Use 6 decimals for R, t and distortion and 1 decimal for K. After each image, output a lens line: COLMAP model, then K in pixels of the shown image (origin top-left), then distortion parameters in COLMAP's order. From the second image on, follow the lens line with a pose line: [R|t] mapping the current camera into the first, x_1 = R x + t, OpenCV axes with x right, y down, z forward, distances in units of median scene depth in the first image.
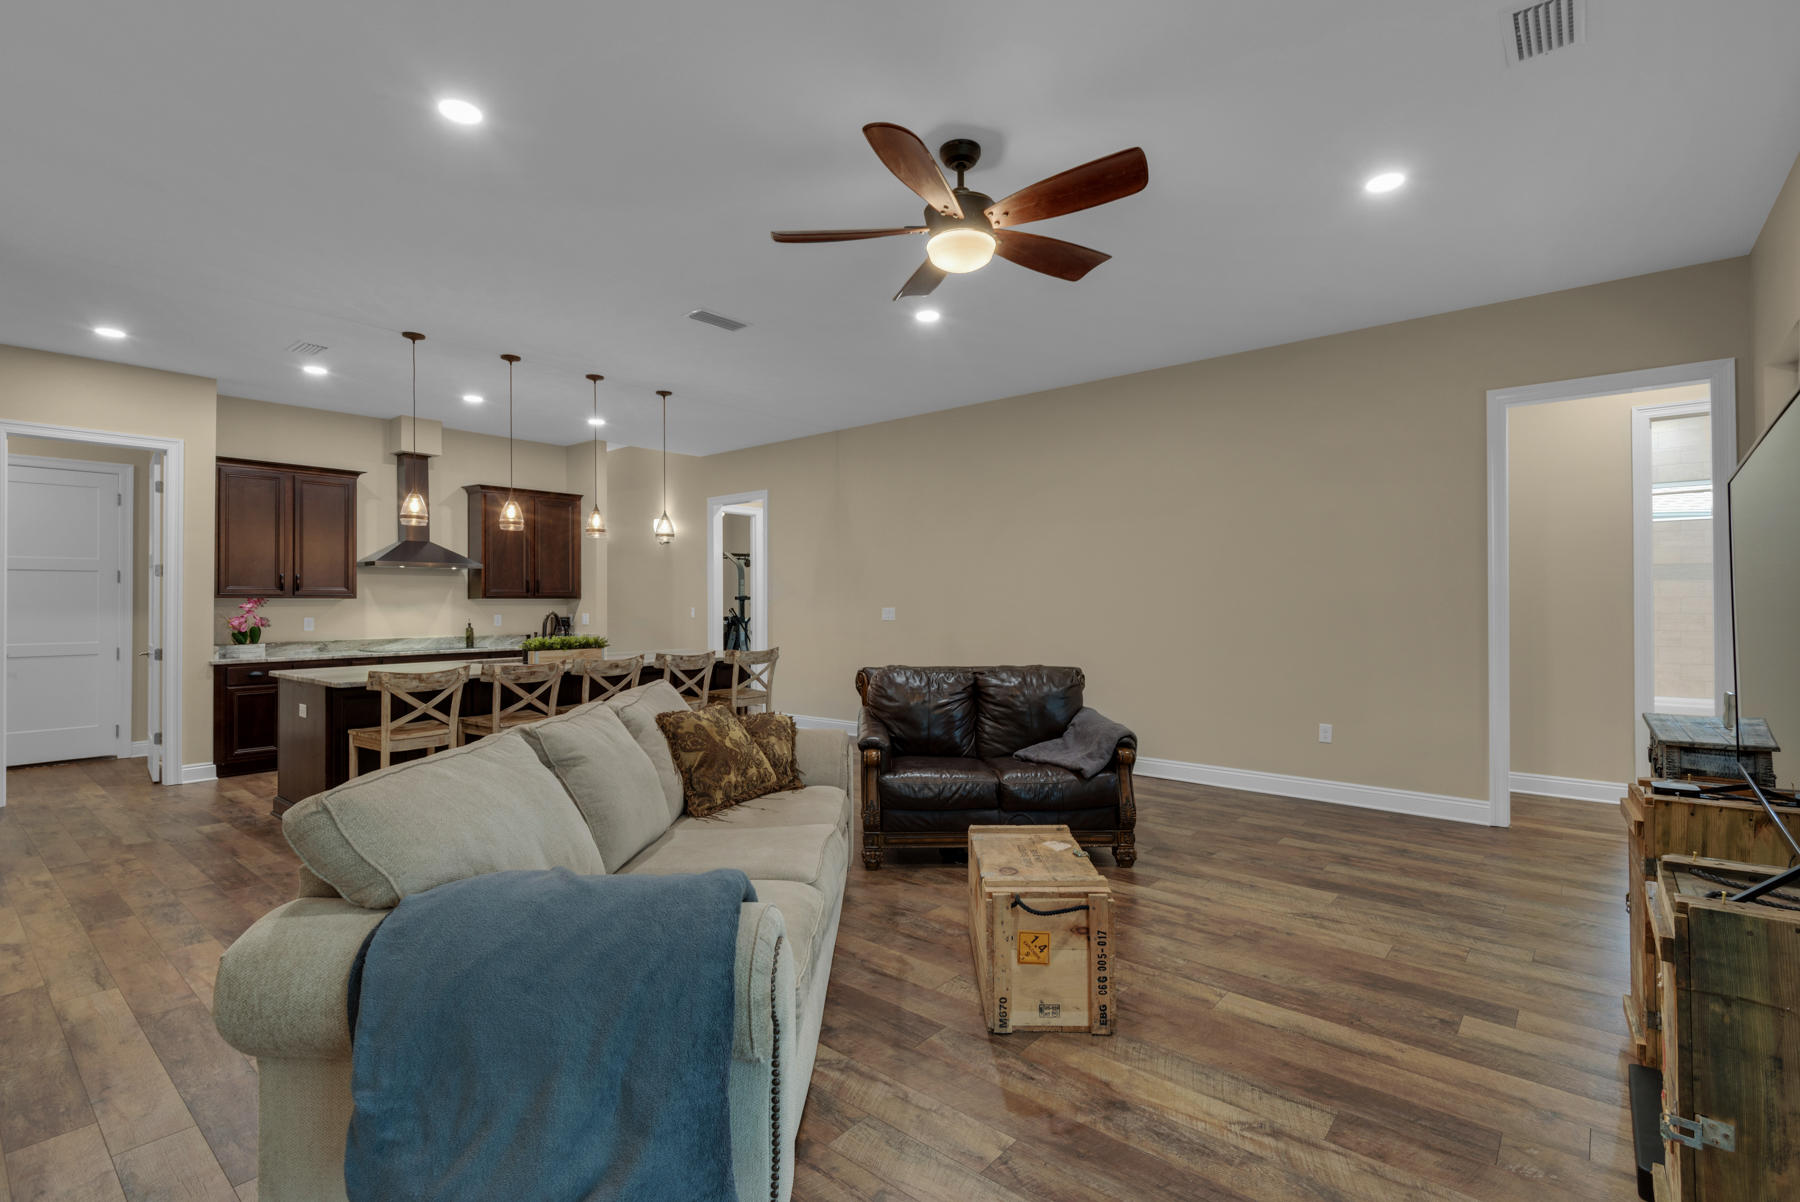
lens RADIAL K [[830.7, 0, 906.0], [0, 830.7, 594.9], [0, 0, 1]] dist [0.016356, -0.003190]
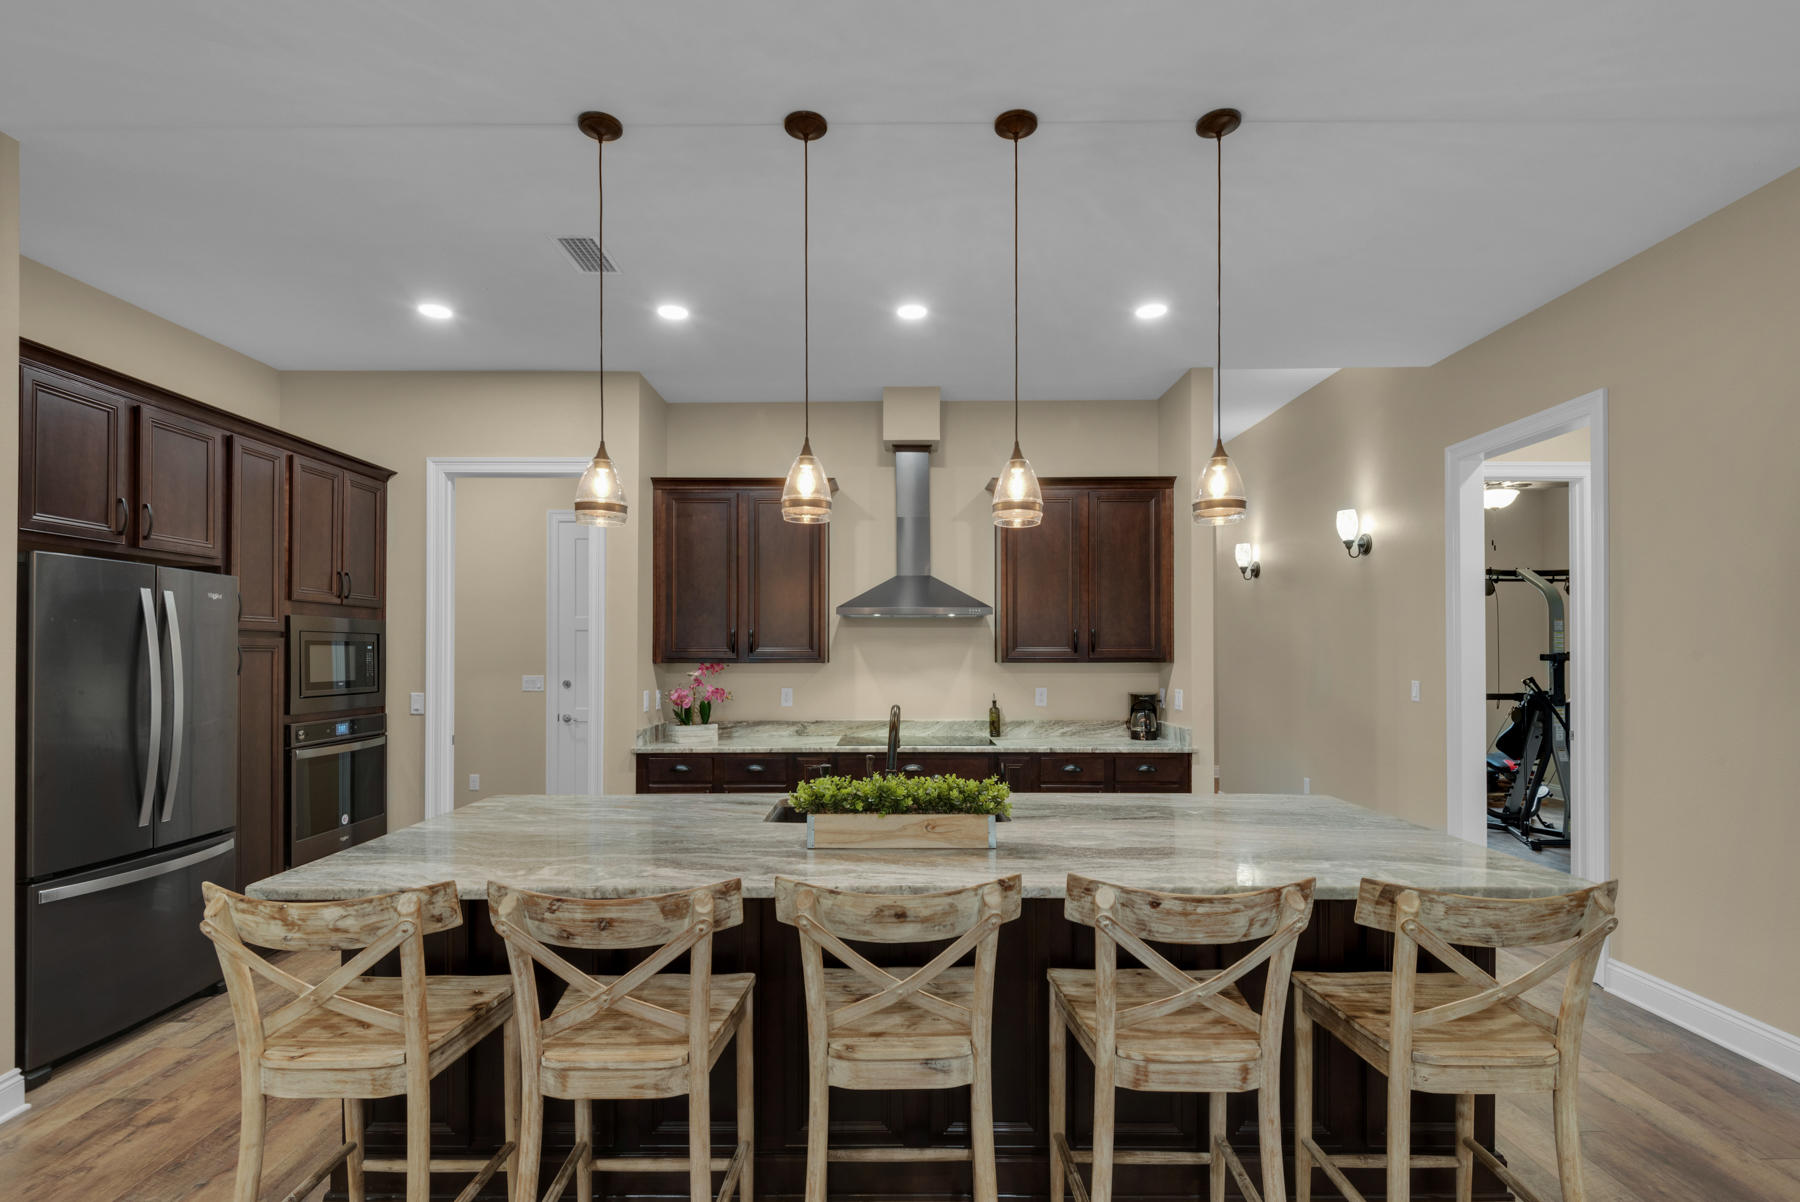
lens RADIAL K [[844.7, 0, 884.4], [0, 844.7, 649.7], [0, 0, 1]] dist [0.015655, -0.003281]
pose [[0.623327, 0.000120, -0.781961, -0.086737], [0.006613, 0.999963, 0.005424, -0.010644], [0.781933, -0.008552, 0.623303, 0.638870]]
